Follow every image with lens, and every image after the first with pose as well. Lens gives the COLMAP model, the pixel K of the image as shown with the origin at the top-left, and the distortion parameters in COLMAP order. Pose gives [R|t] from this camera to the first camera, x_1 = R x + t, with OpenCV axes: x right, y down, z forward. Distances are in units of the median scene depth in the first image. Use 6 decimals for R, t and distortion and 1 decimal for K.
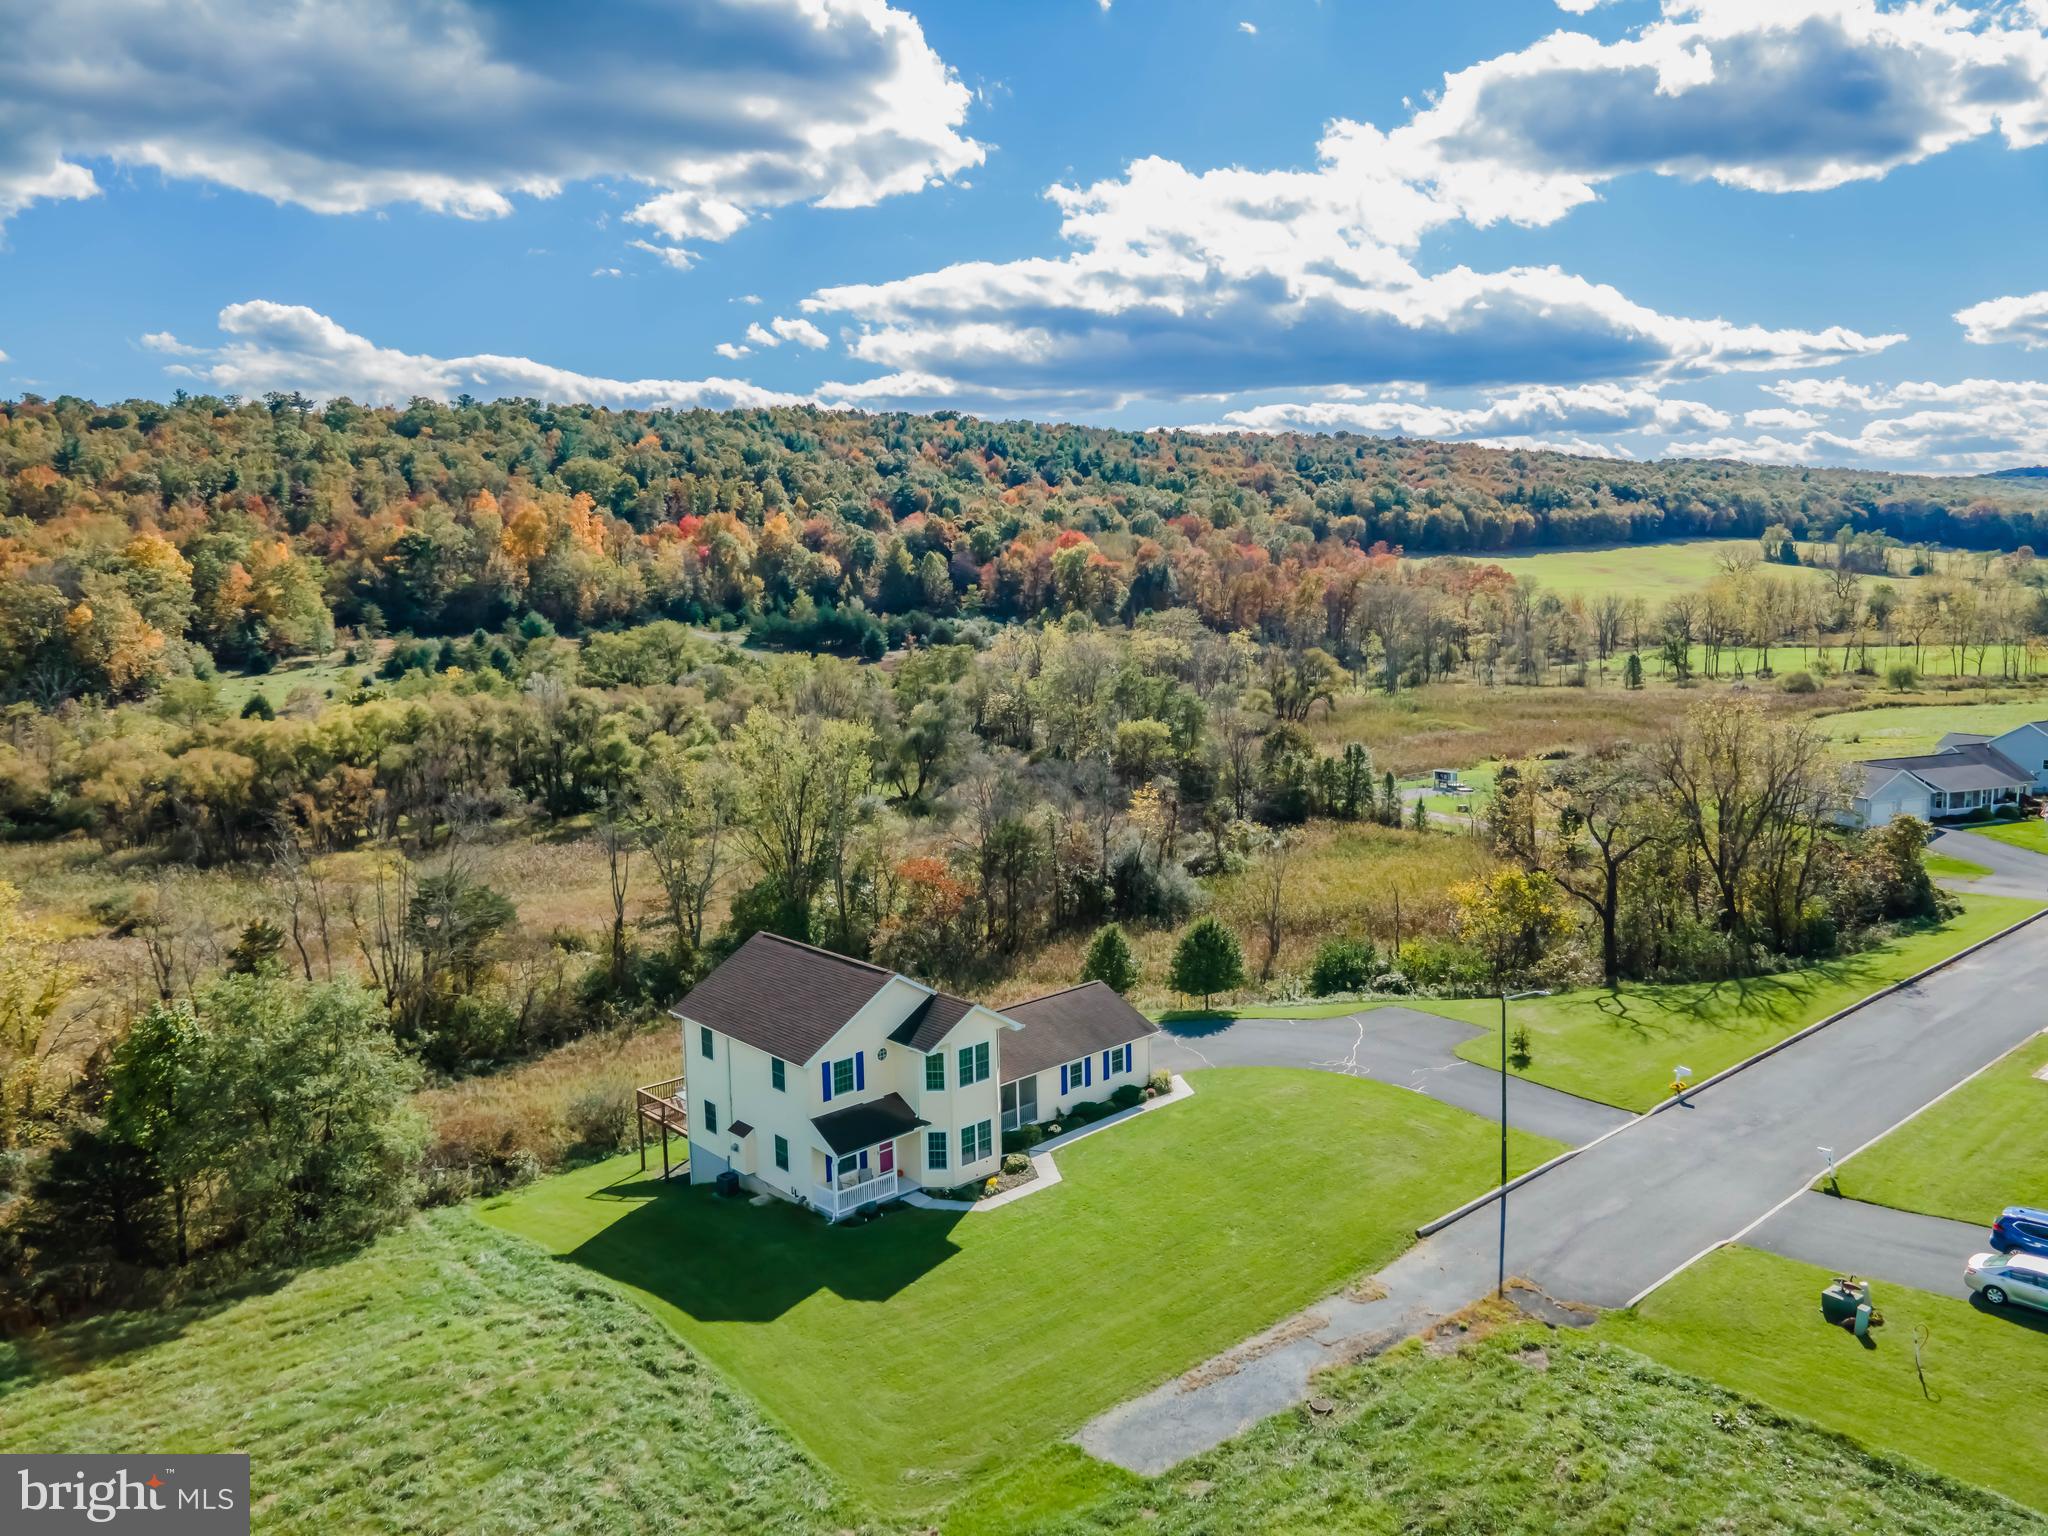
lens RADIAL K [[1485.2, 0, 1032.2], [0, 1485.2, 776.5], [0, 0, 1]] dist [0.033244, 0.026388]
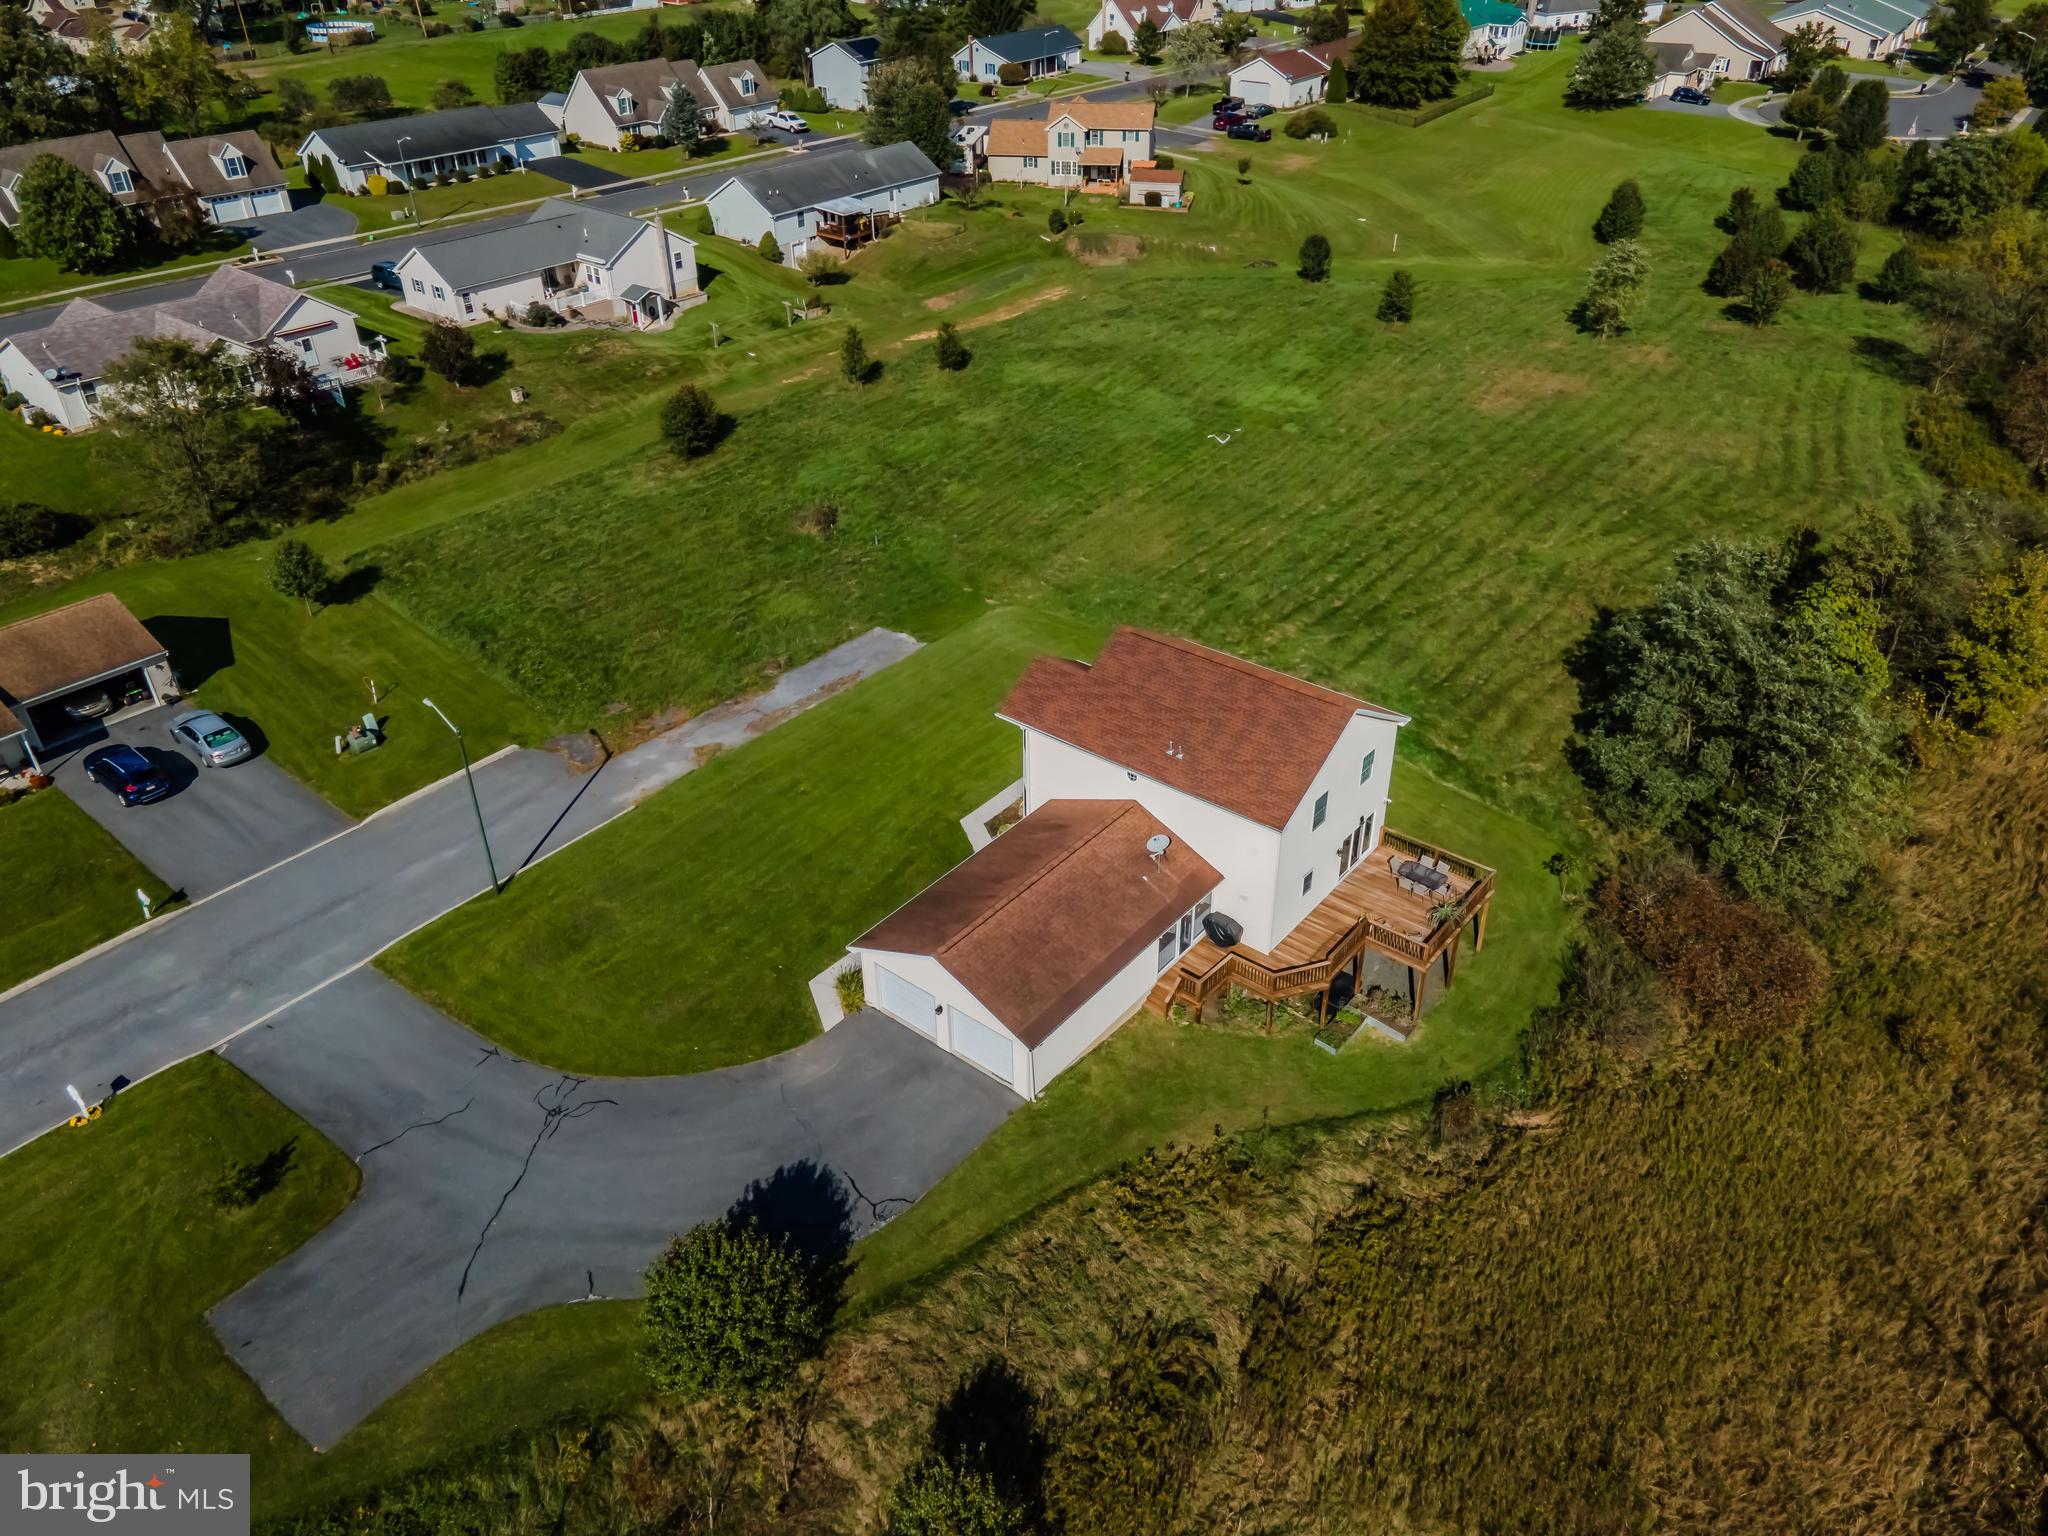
lens RADIAL K [[1485.2, 0, 1031.5], [0, 1485.2, 757.3], [0, 0, 1]] dist [0.033244, 0.026388]
pose [[-0.987337, 0.112058, -0.112287, 0.007030], [0.010538, 0.752595, 0.658399, -0.037366], [0.158286, 0.648878, -0.744246, 0.151086]]
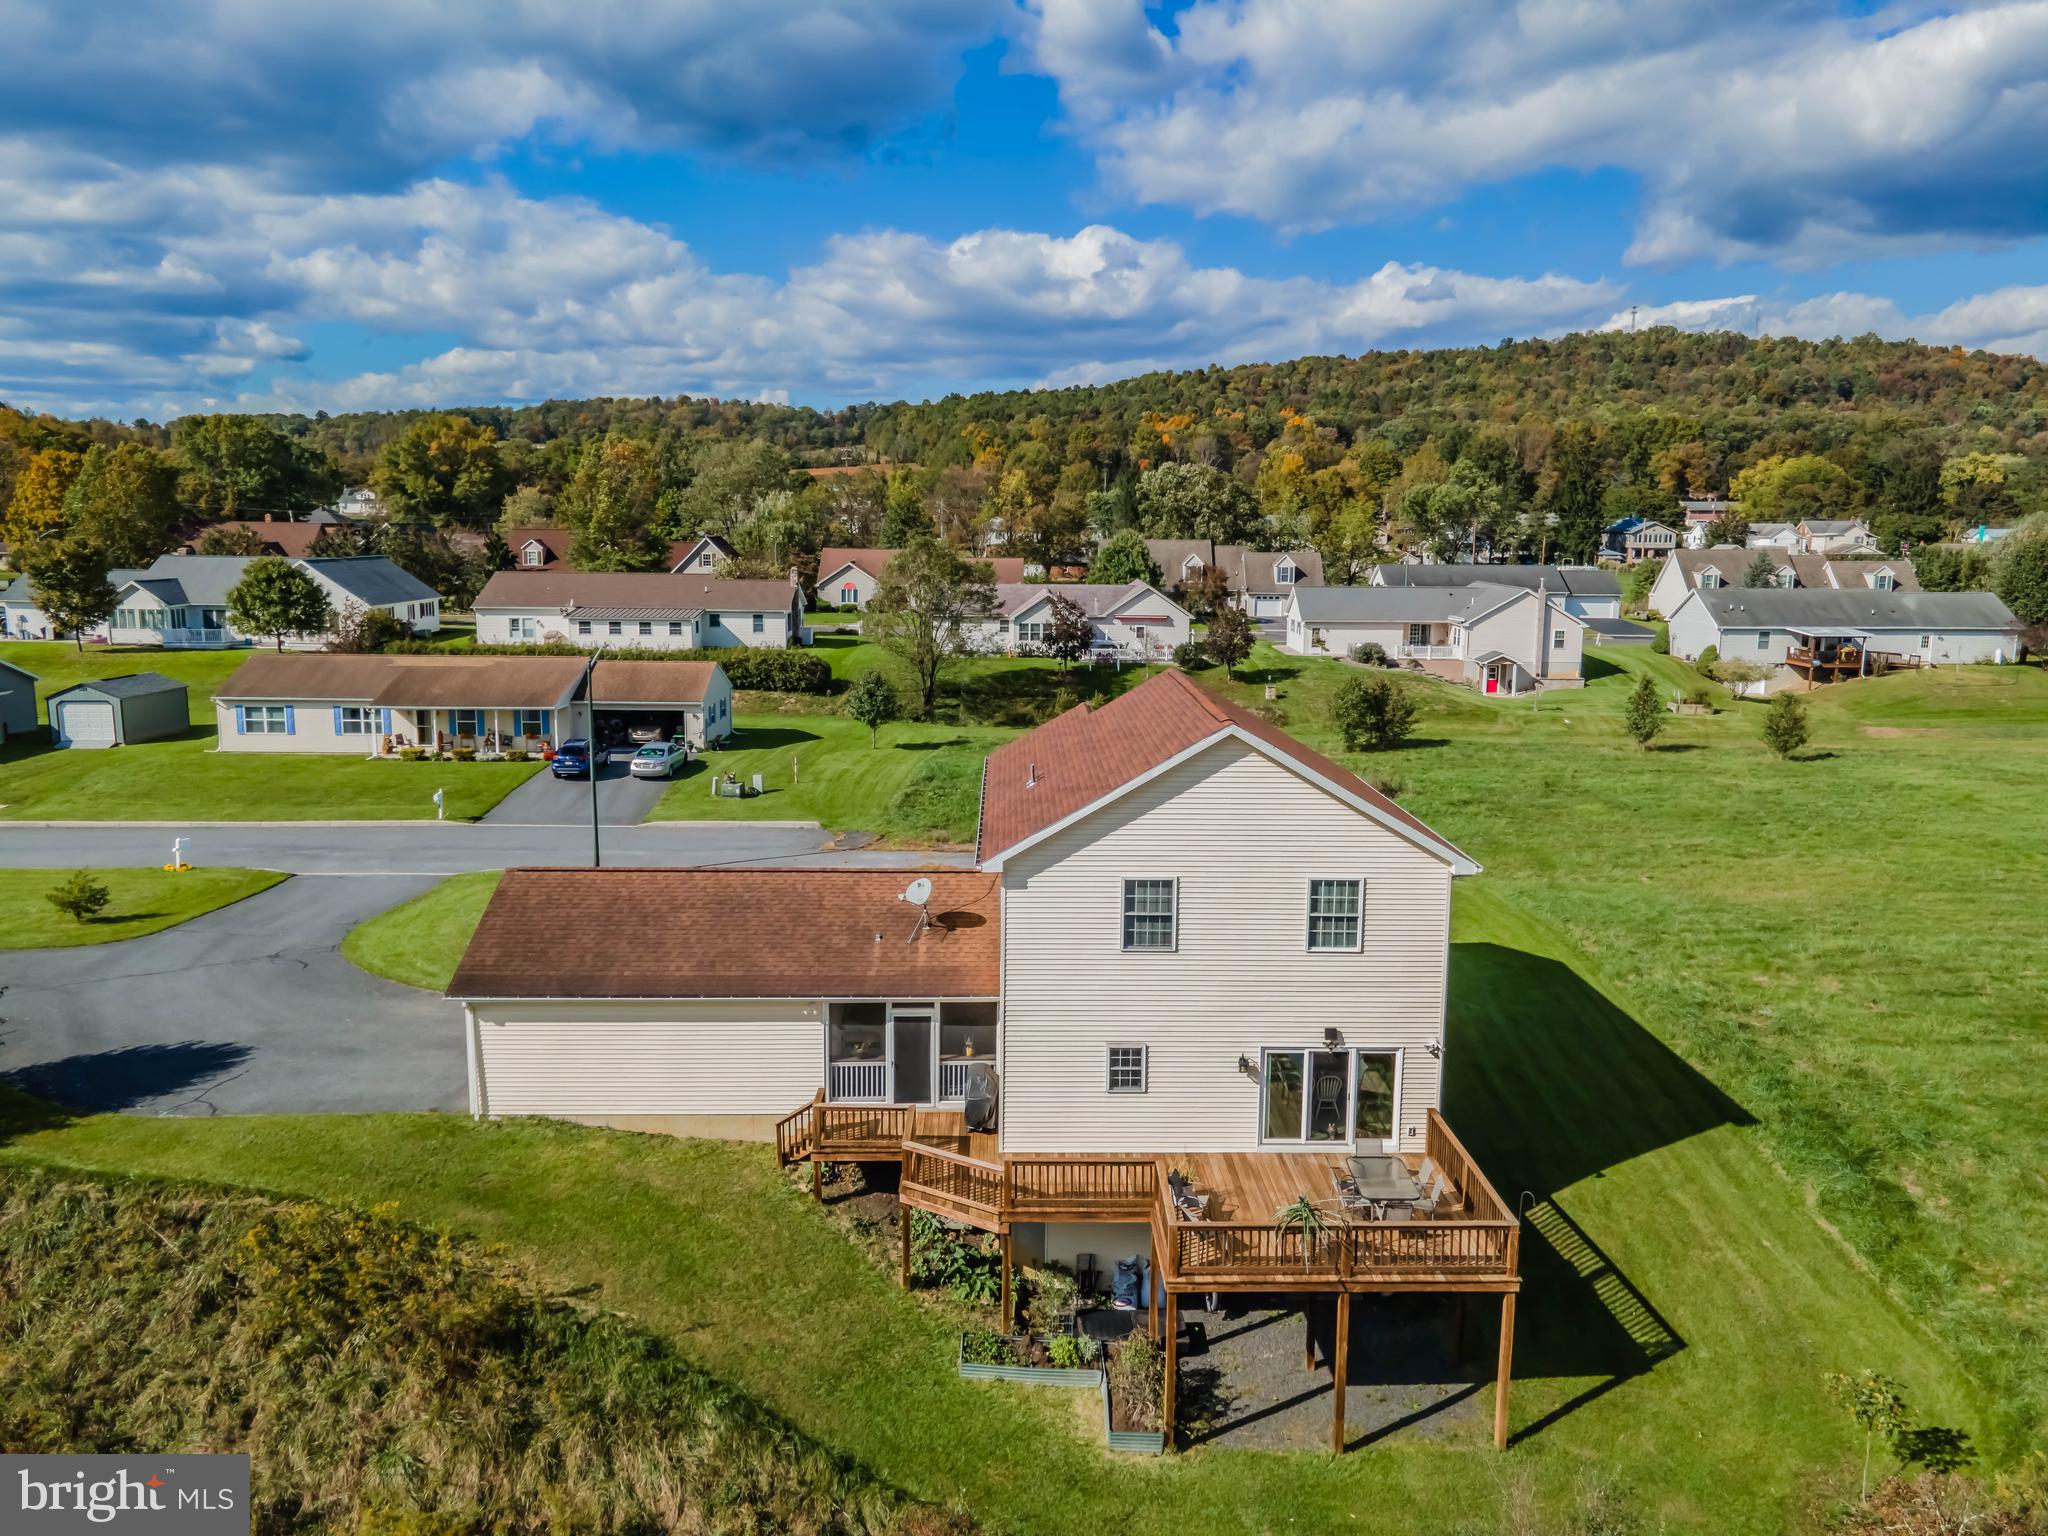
lens RADIAL K [[1485.2, 0, 1035.2], [0, 1485.2, 776.4], [0, 0, 1]] dist [0.033244, 0.026388]
pose [[-0.754546, -0.099623, 0.648642, -0.039176], [0.097987, 0.960227, 0.261463, 0.000650], [-0.648891, 0.260845, -0.714773, 0.128162]]
